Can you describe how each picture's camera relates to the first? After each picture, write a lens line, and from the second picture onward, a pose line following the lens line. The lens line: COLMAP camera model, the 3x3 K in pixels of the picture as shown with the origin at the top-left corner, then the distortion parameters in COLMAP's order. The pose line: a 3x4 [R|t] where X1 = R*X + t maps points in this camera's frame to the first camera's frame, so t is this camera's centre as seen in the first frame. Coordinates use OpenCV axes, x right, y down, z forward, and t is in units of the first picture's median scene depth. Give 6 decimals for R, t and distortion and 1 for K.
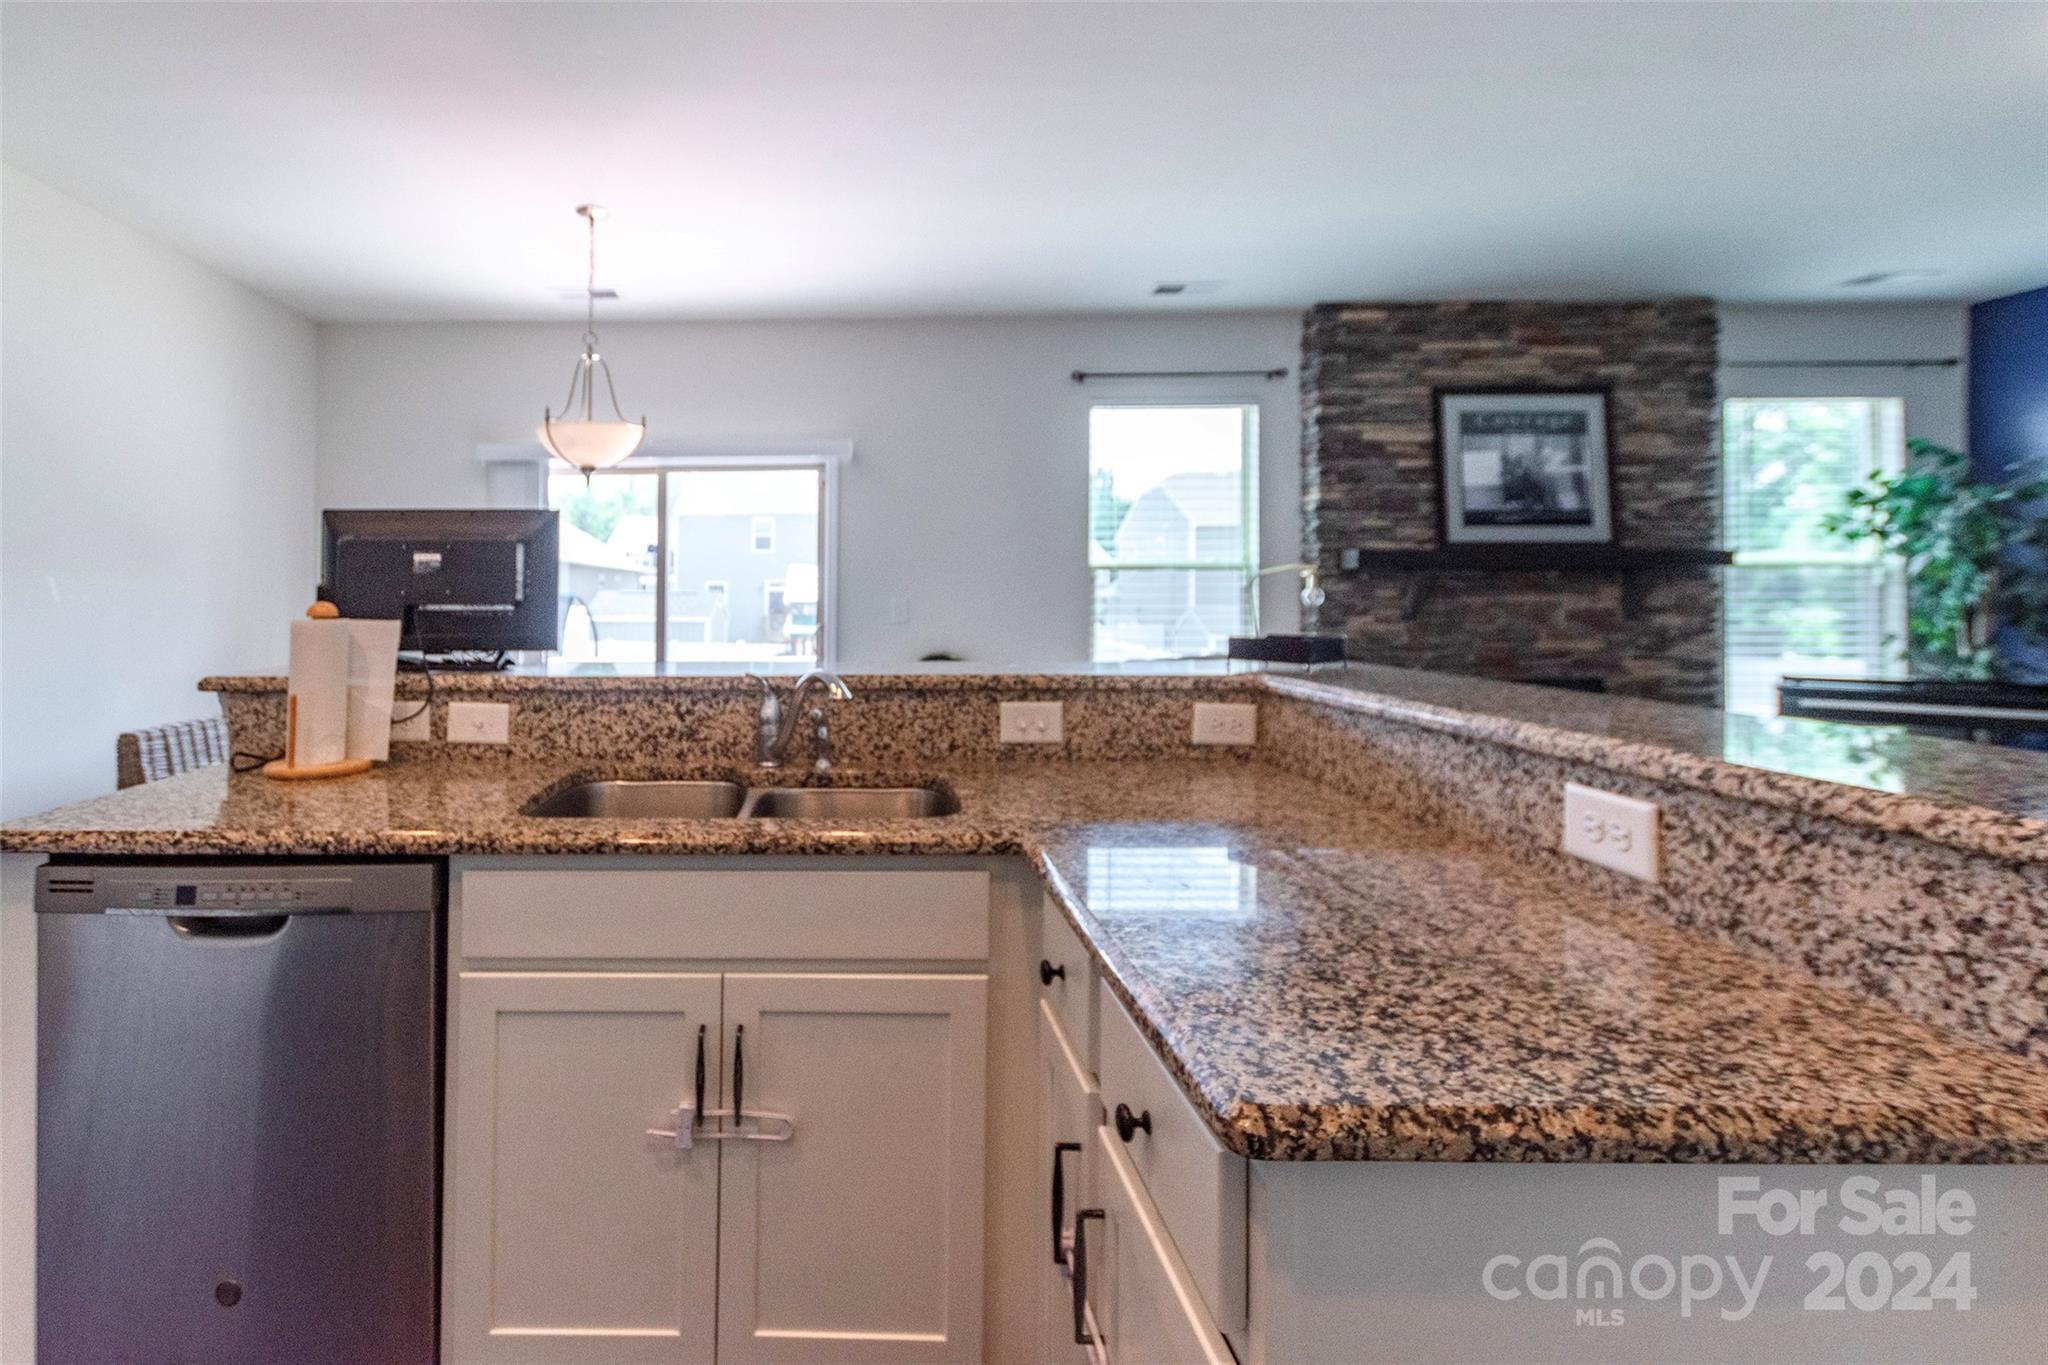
lens RADIAL K [[942.3, 0, 901.7], [0, 942.3, 524.2], [0, 0, 1]] dist [0.000255, -0.000571]
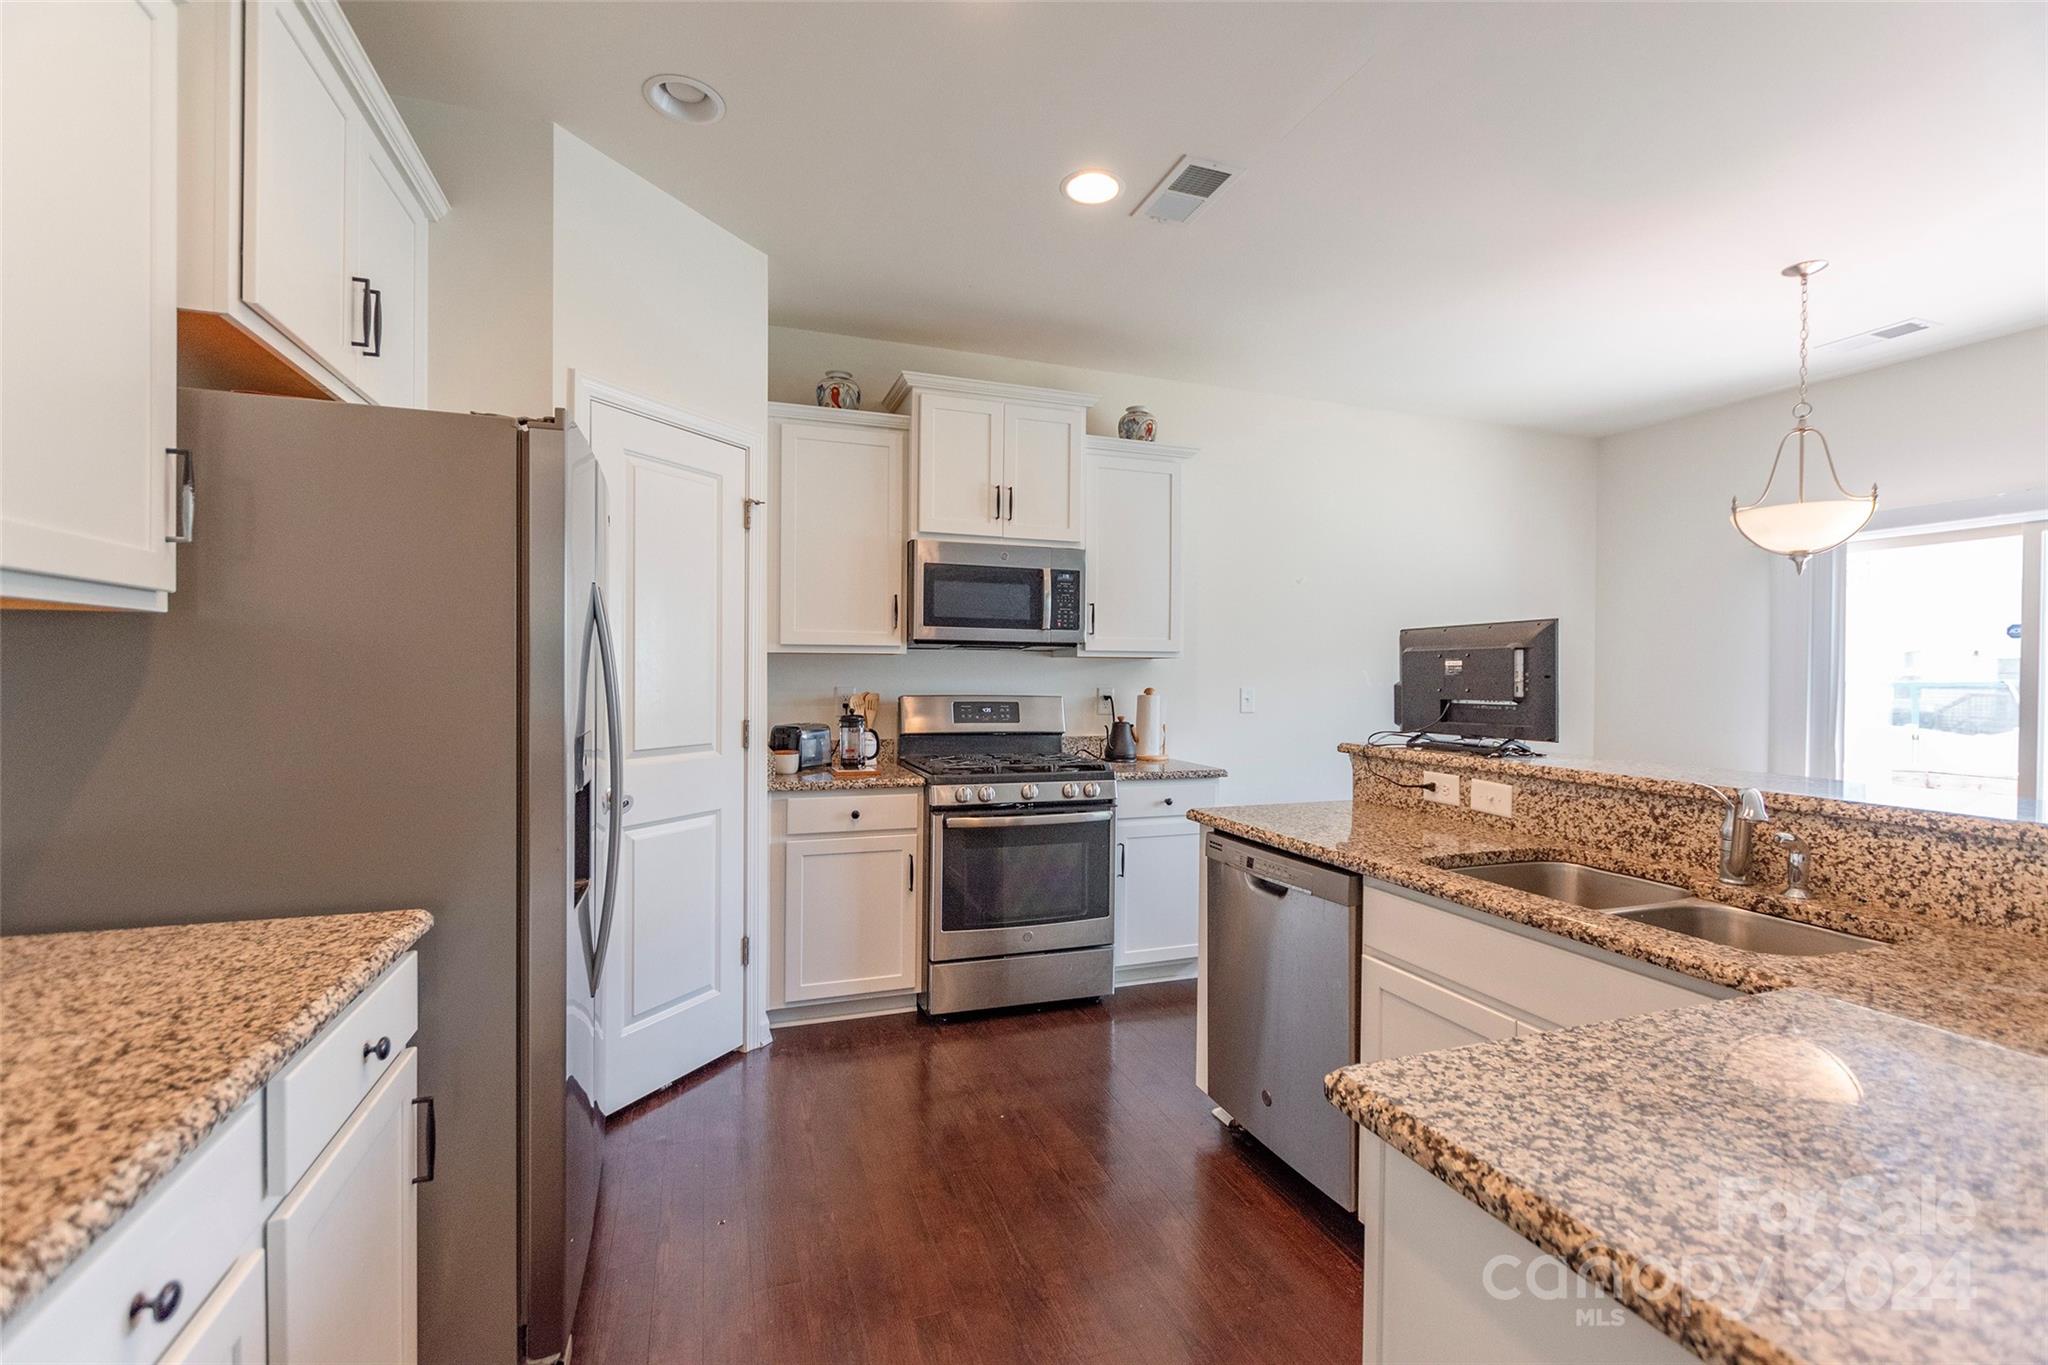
lens RADIAL K [[900.7, 0, 1012.0], [0, 900.7, 683.6], [0, 0, 1]] dist [-0.001505, -0.000626]
pose [[0.346014, 0.018981, -0.938037, 0.442399], [0.055936, 0.997600, 0.040820, -0.019873], [0.936560, -0.066594, 0.344122, 0.025640]]
